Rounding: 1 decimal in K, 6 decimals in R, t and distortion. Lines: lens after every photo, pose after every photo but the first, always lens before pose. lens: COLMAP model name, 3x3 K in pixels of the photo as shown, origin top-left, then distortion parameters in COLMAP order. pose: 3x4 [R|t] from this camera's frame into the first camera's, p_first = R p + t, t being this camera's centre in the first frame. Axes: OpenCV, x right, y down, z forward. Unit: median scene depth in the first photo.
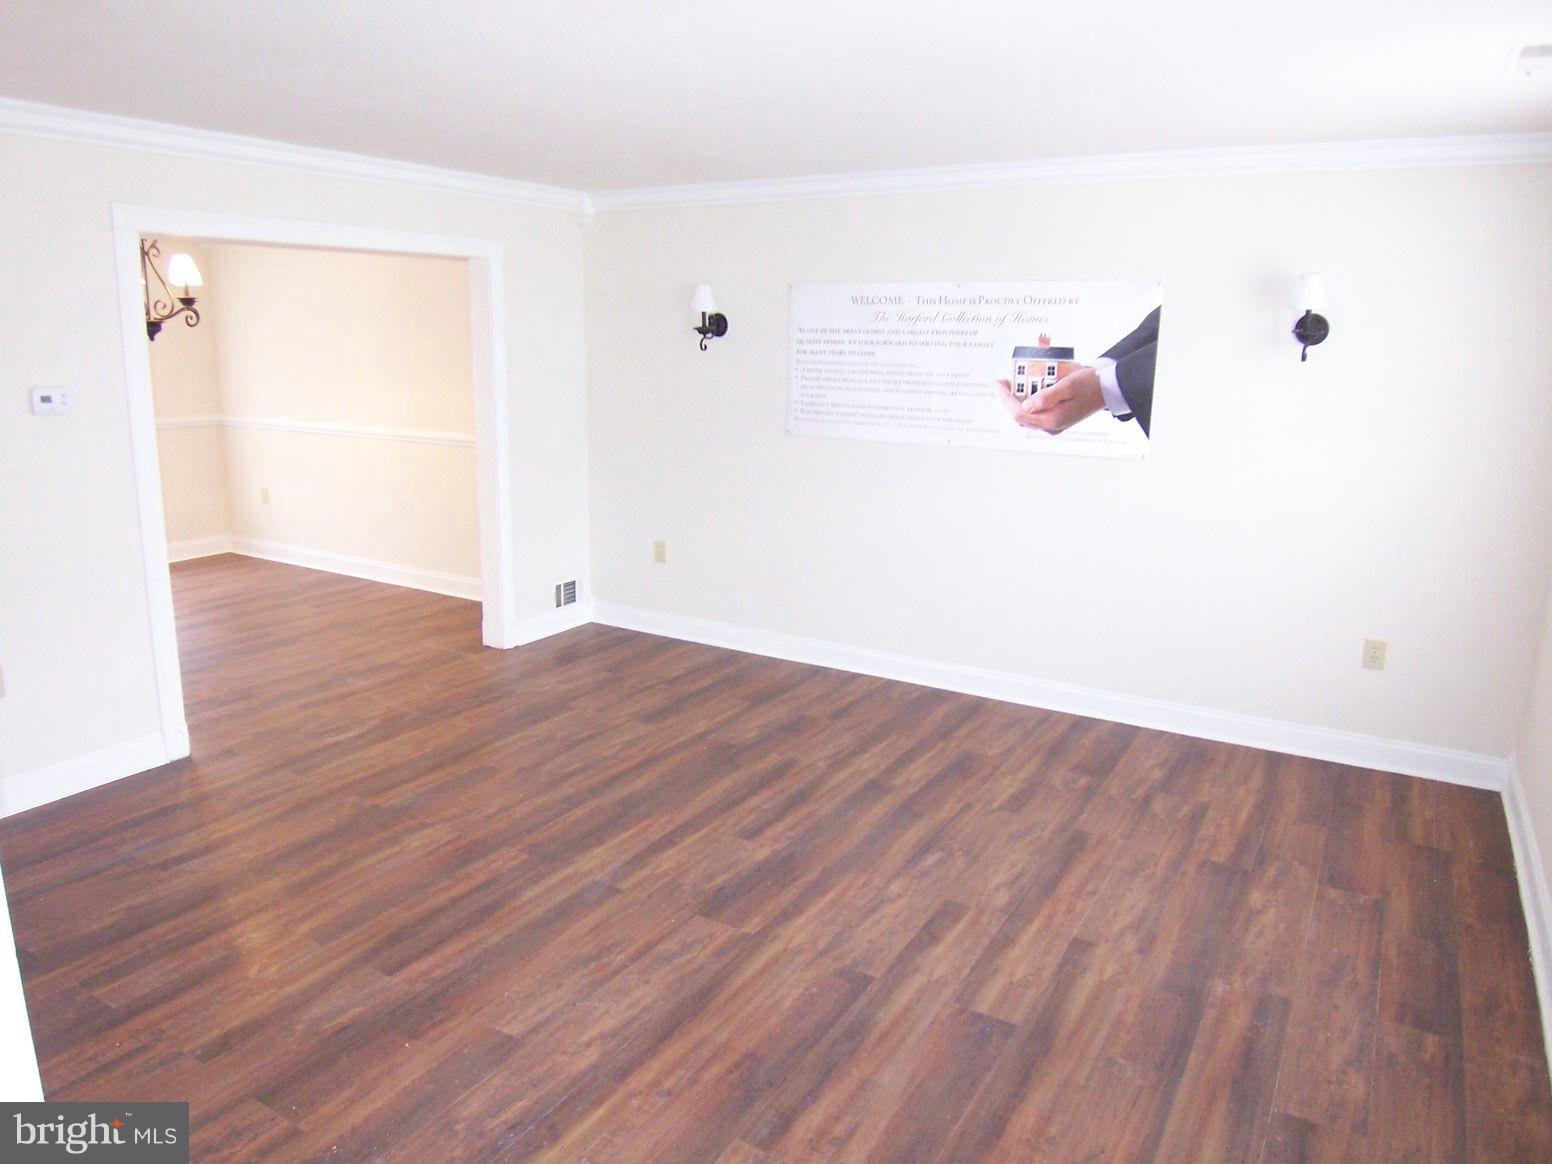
lens RADIAL K [[1059.4, 0, 776.2], [0, 1059.4, 589.3], [0, 0, 1]] dist [-0.007282, -0.039481]
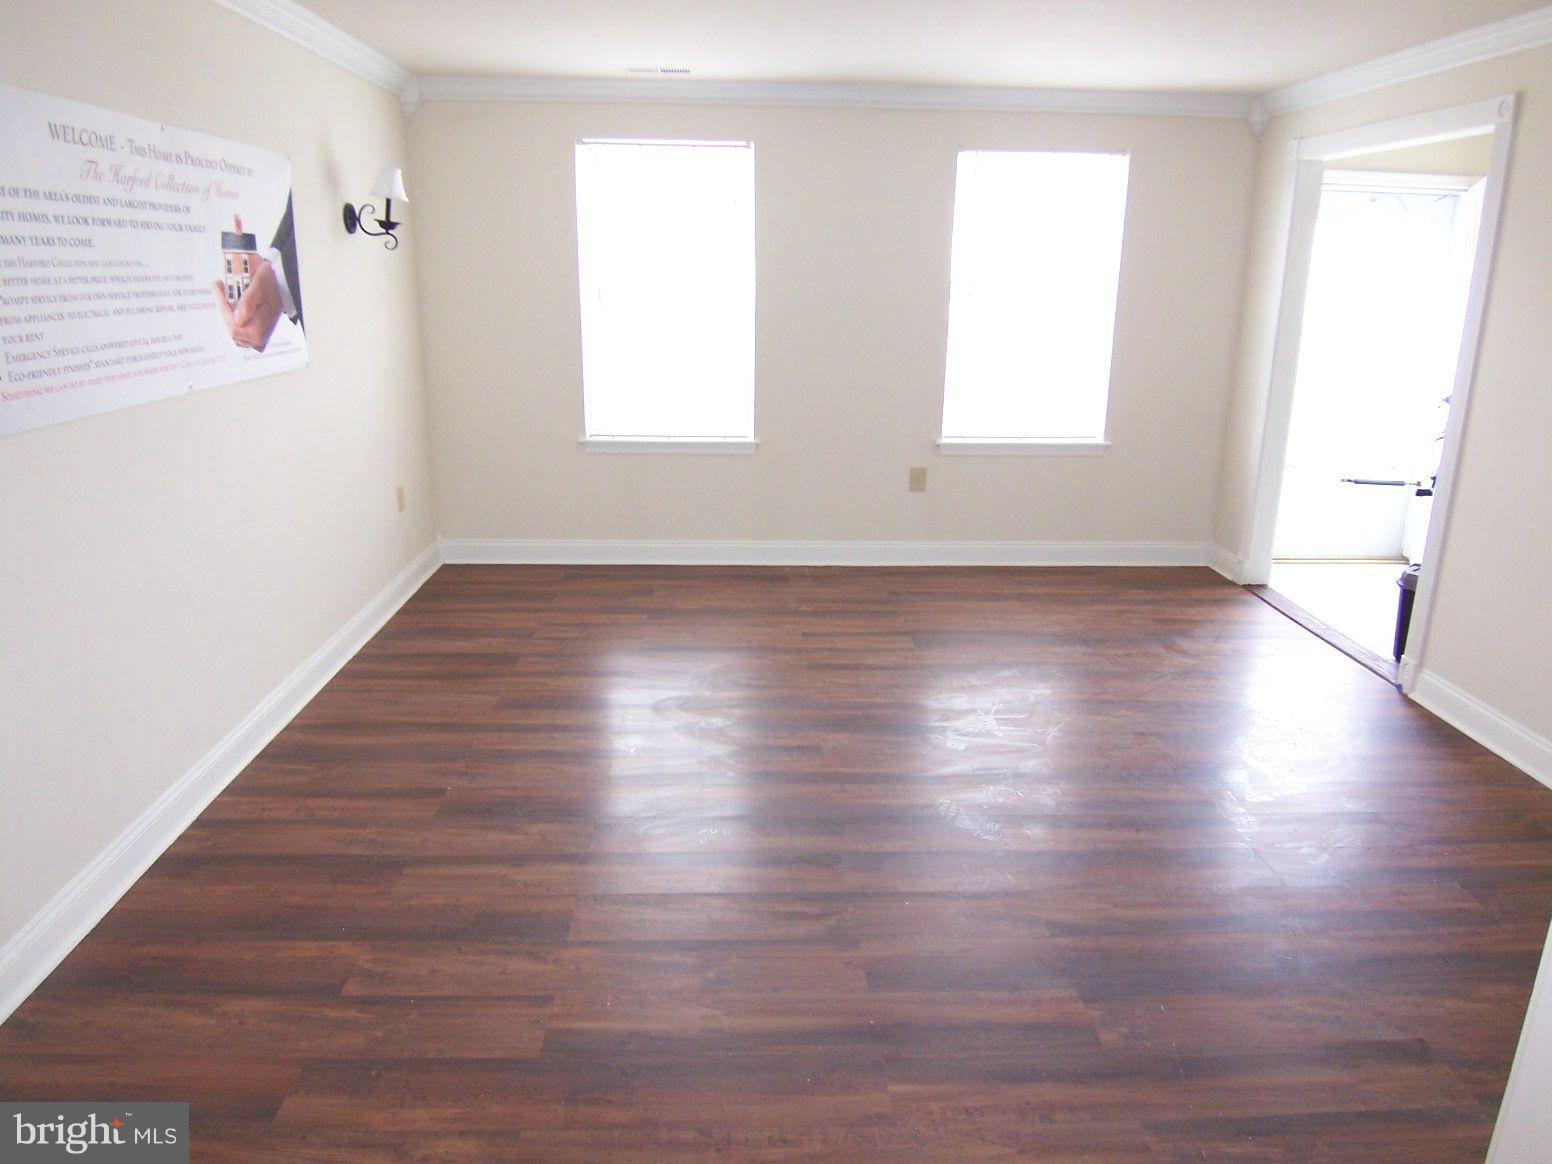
lens RADIAL K [[1059.4, 0, 777.0], [0, 1059.4, 566.0], [0, 0, 1]] dist [-0.007282, -0.039481]
pose [[-0.548526, -0.237417, 0.801718, -0.566197], [0.188660, 0.898971, 0.395296, -0.232070], [-0.814571, 0.368082, -0.448318, 1.074303]]
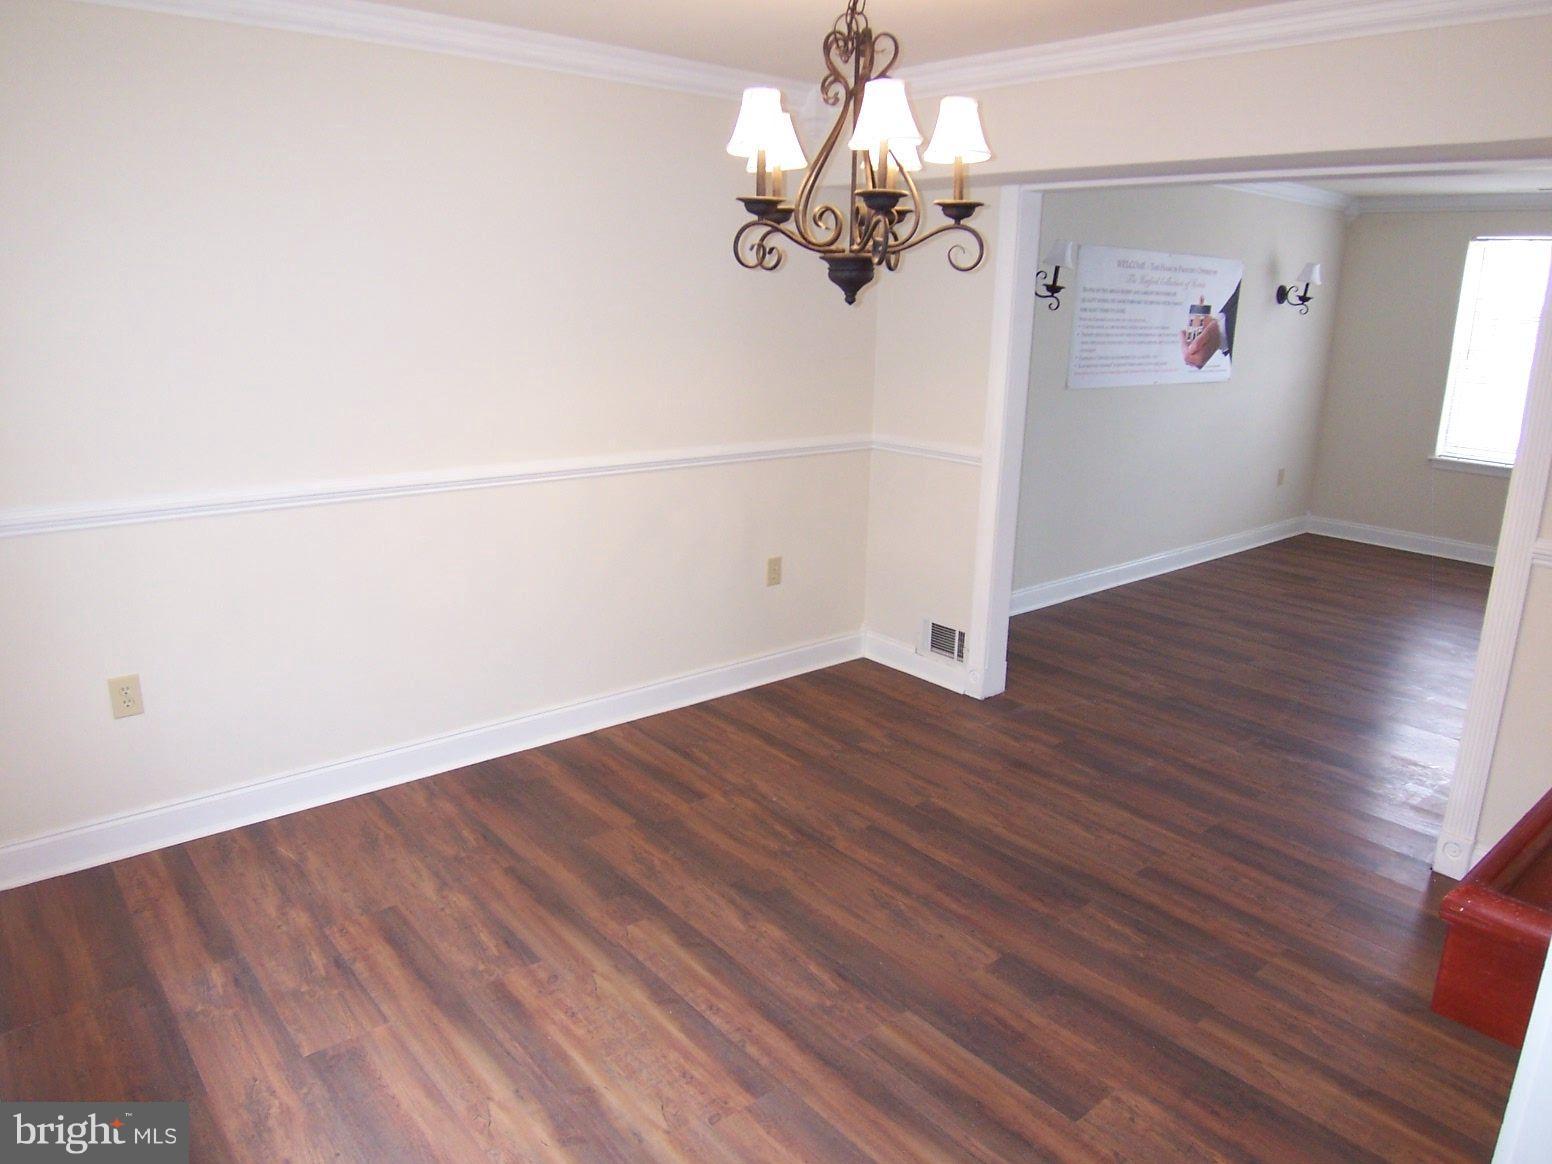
lens RADIAL K [[1059.4, 0, 785.0], [0, 1059.4, 574.7], [0, 0, 1]] dist [-0.007282, -0.039481]
pose [[0.311725, -0.236833, 0.920183, -1.220504], [0.210648, 0.961565, 0.176124, -0.240548], [-0.926528, 0.138933, 0.349632, 1.038446]]
